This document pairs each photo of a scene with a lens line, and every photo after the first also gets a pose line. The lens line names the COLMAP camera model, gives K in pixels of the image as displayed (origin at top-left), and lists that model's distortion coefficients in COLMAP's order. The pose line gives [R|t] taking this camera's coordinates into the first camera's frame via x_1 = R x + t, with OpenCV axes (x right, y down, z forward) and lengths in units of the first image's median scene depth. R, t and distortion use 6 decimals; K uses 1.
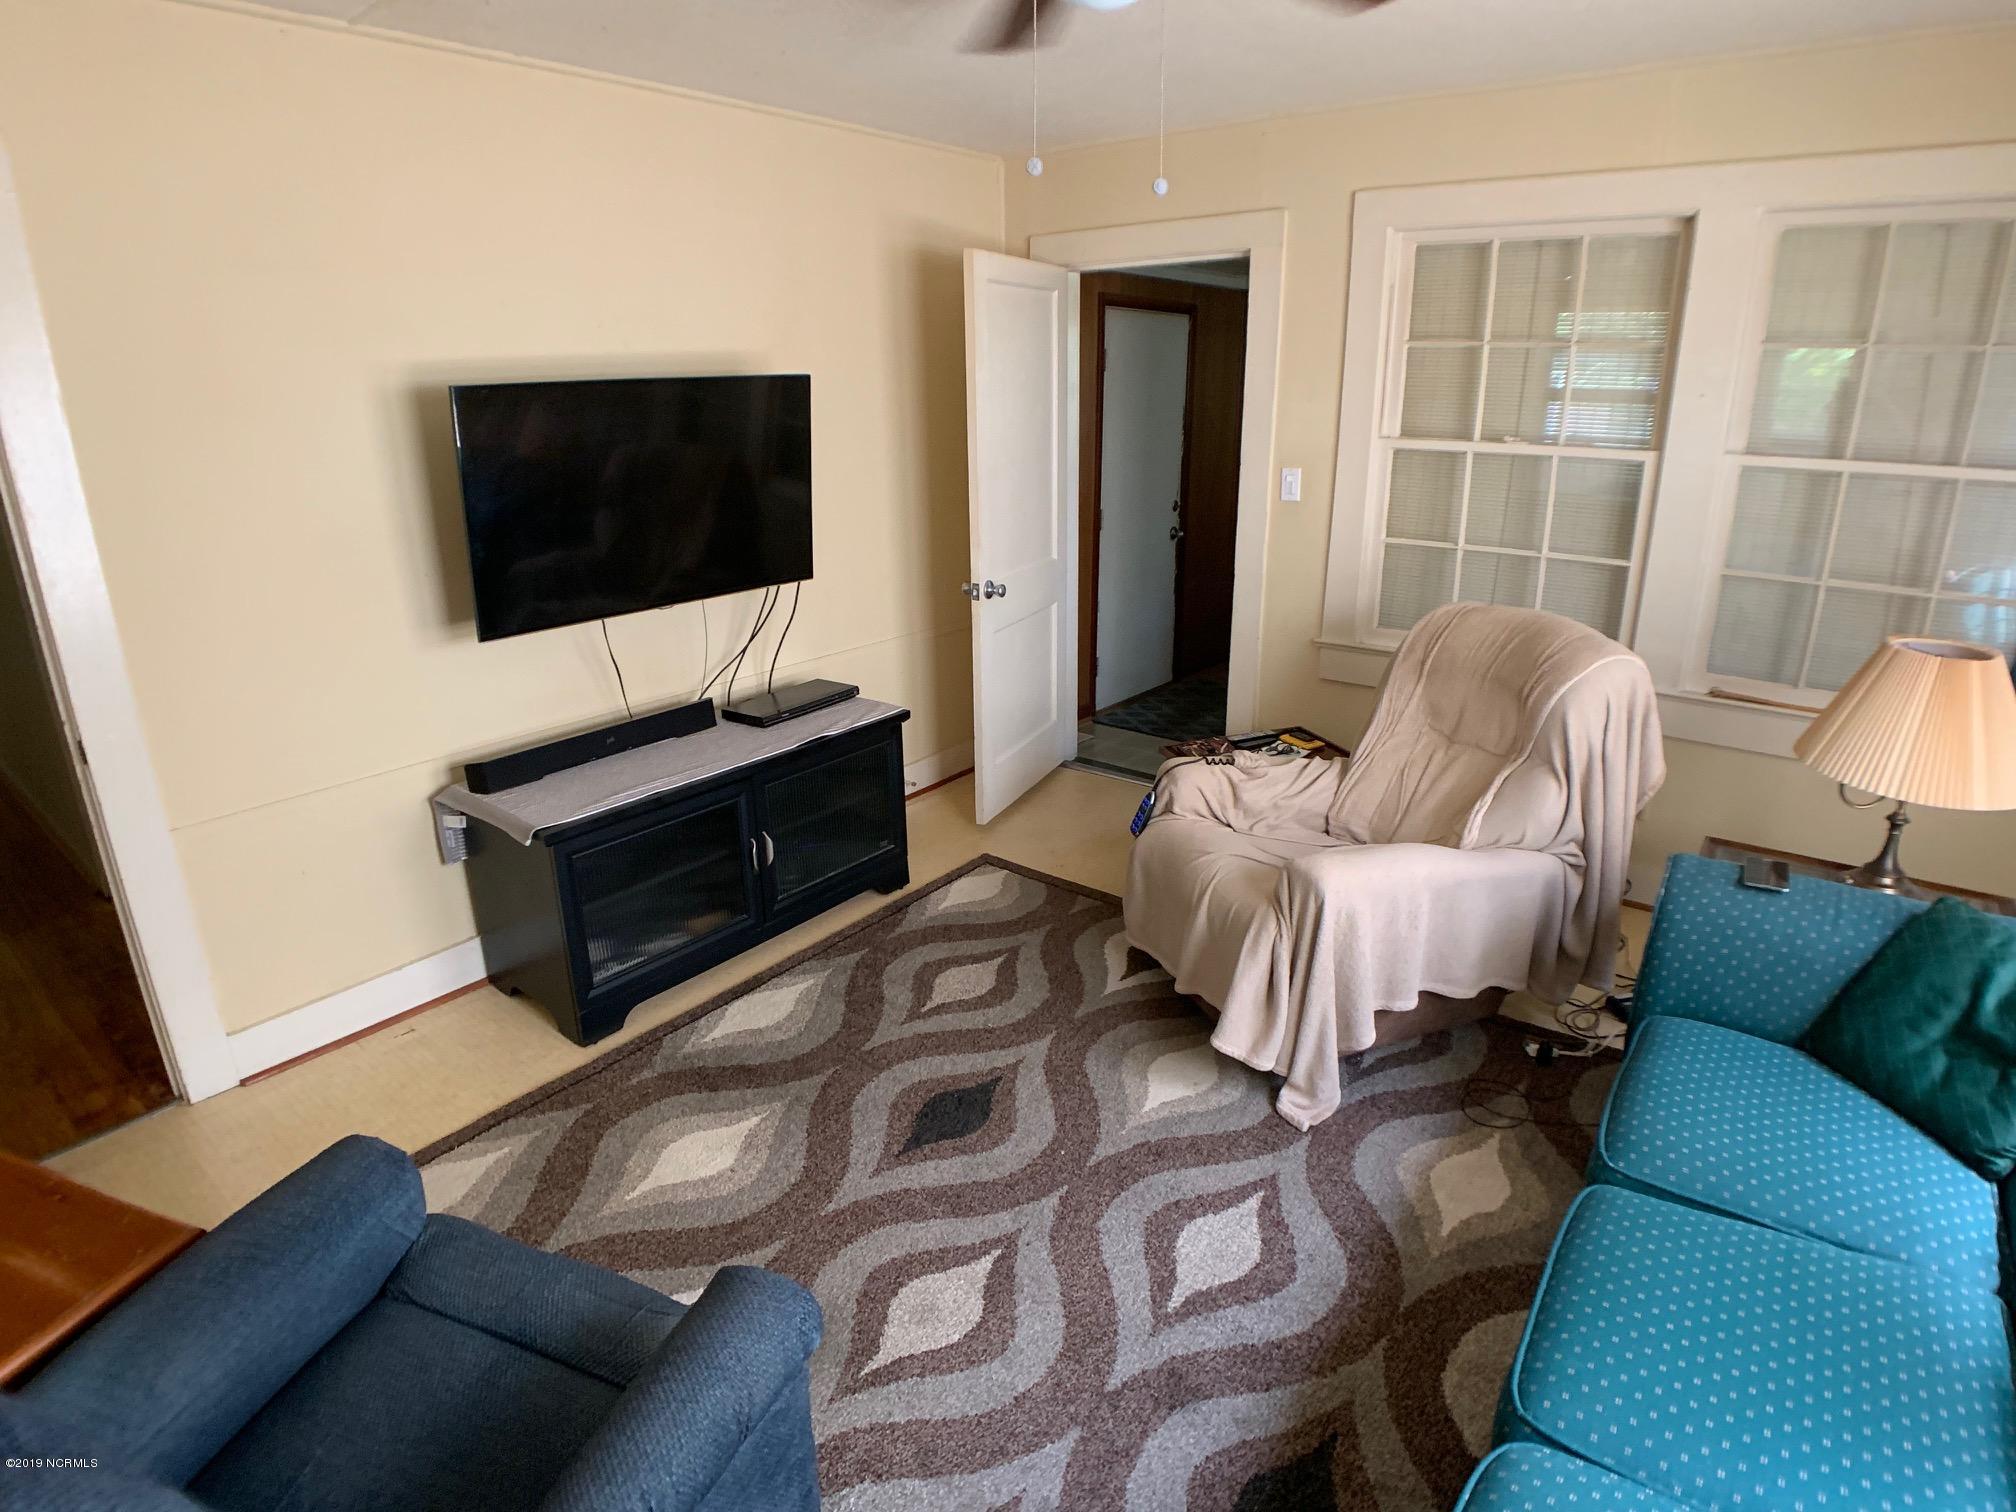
lens RADIAL K [[1096.0, 0, 994.5], [0, 1096.0, 751.0], [0, 0, 1]] dist [-0.065751, -0.000239]
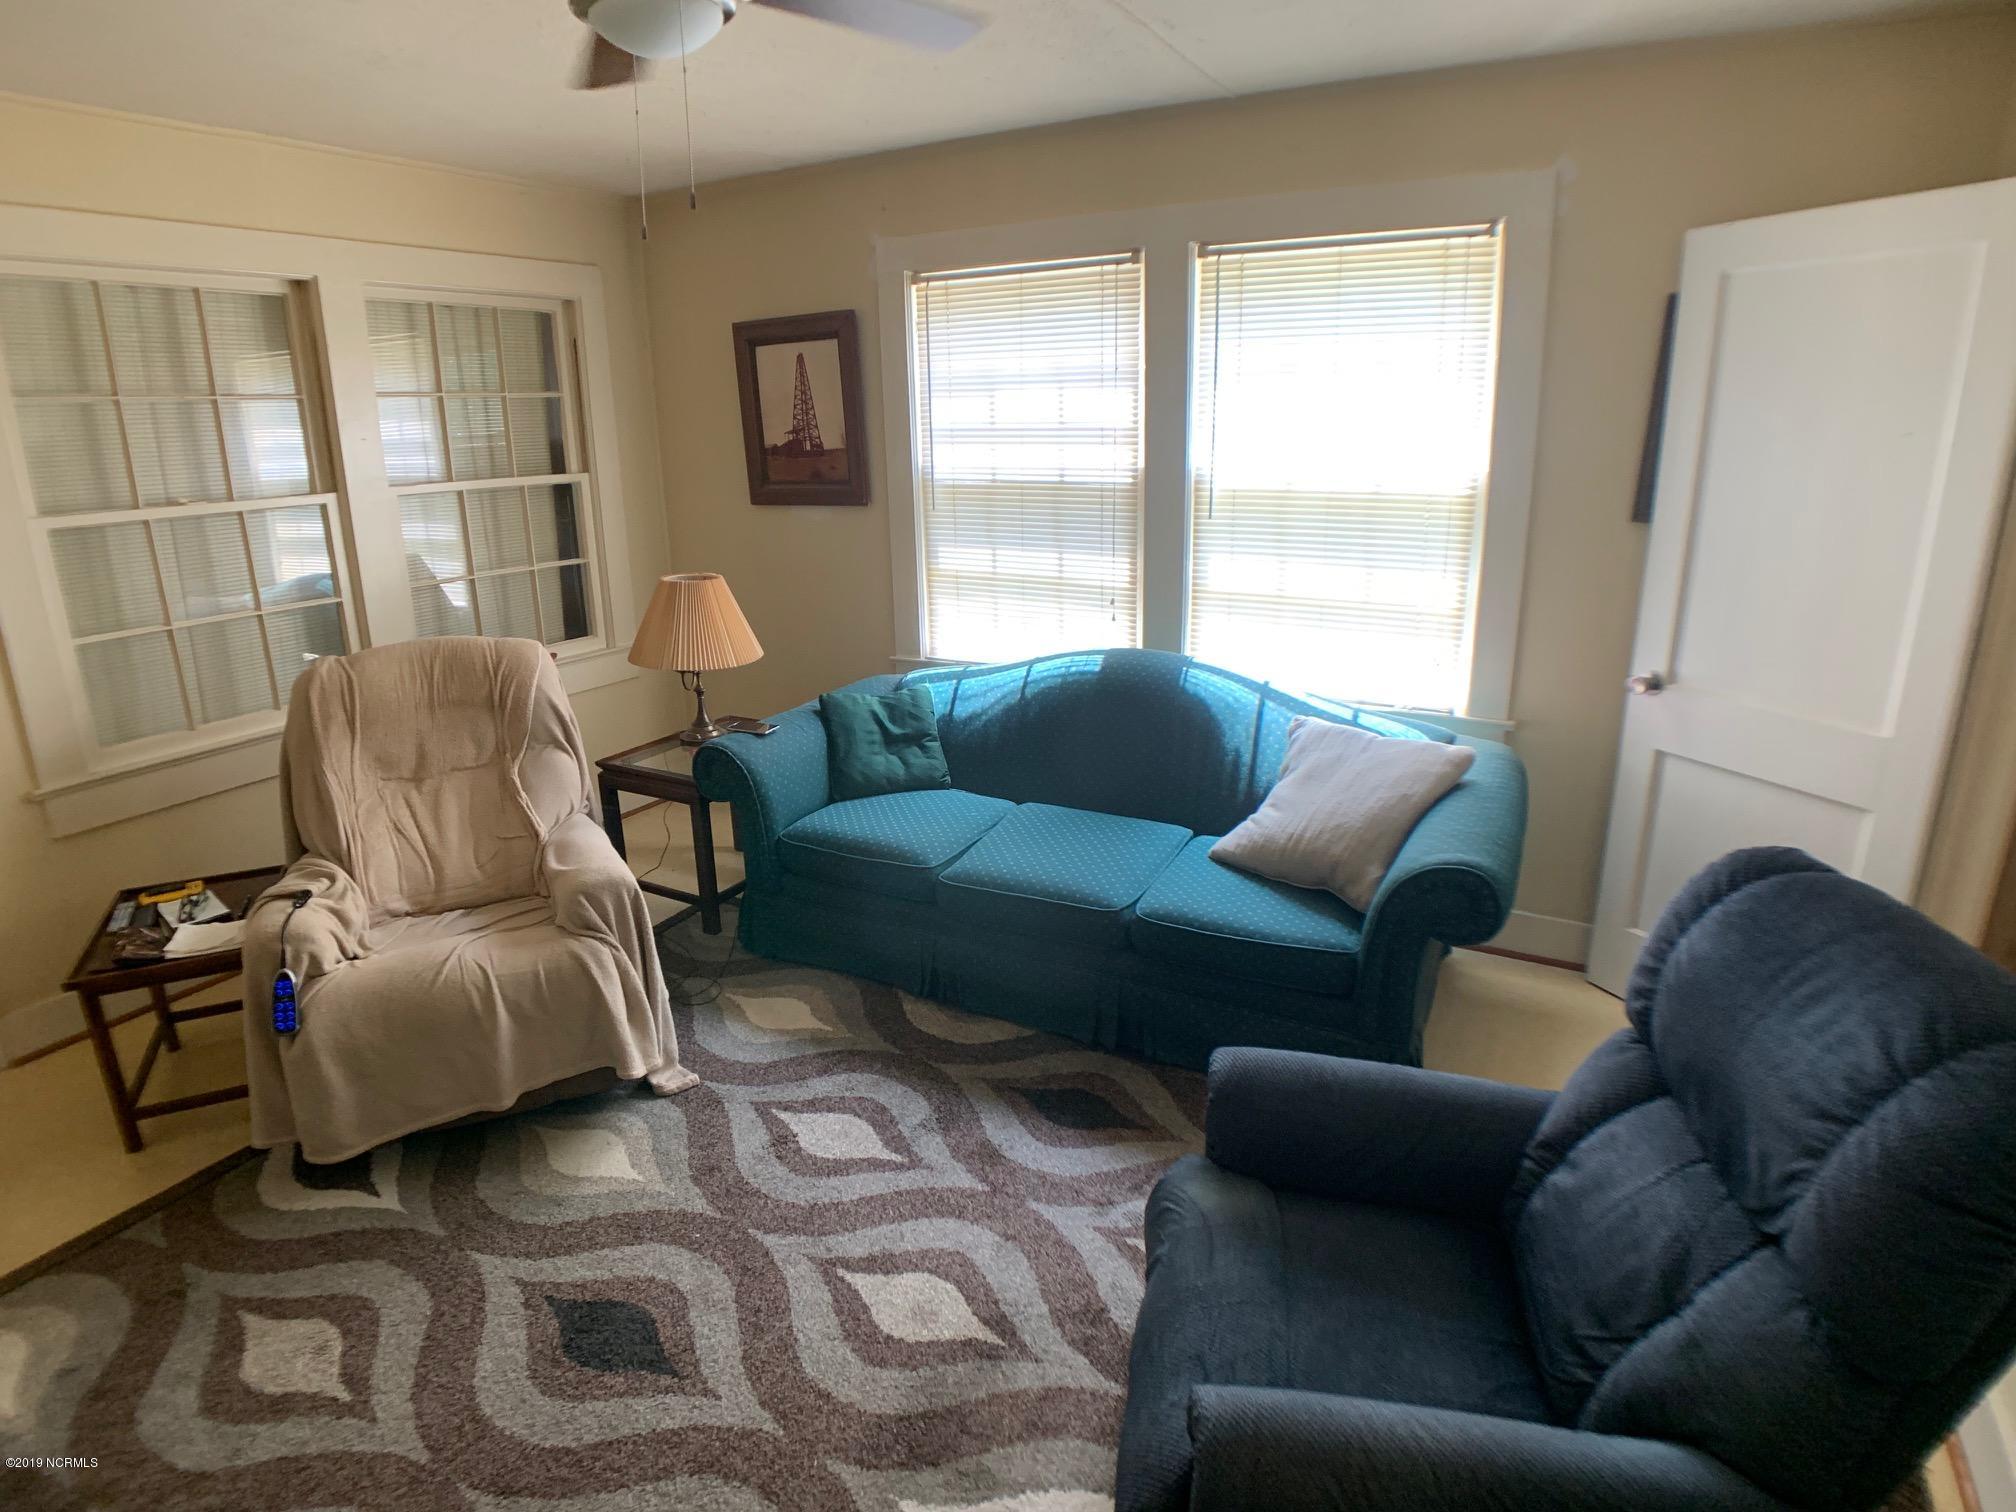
lens RADIAL K [[1096.0, 0, 994.5], [0, 1096.0, 751.0], [0, 0, 1]] dist [-0.065751, -0.000239]
pose [[-0.157809, -0.279175, 0.947184, -0.740634], [0.333926, 0.887607, 0.317250, -0.210258], [-0.929295, 0.366354, -0.046849, 0.652763]]
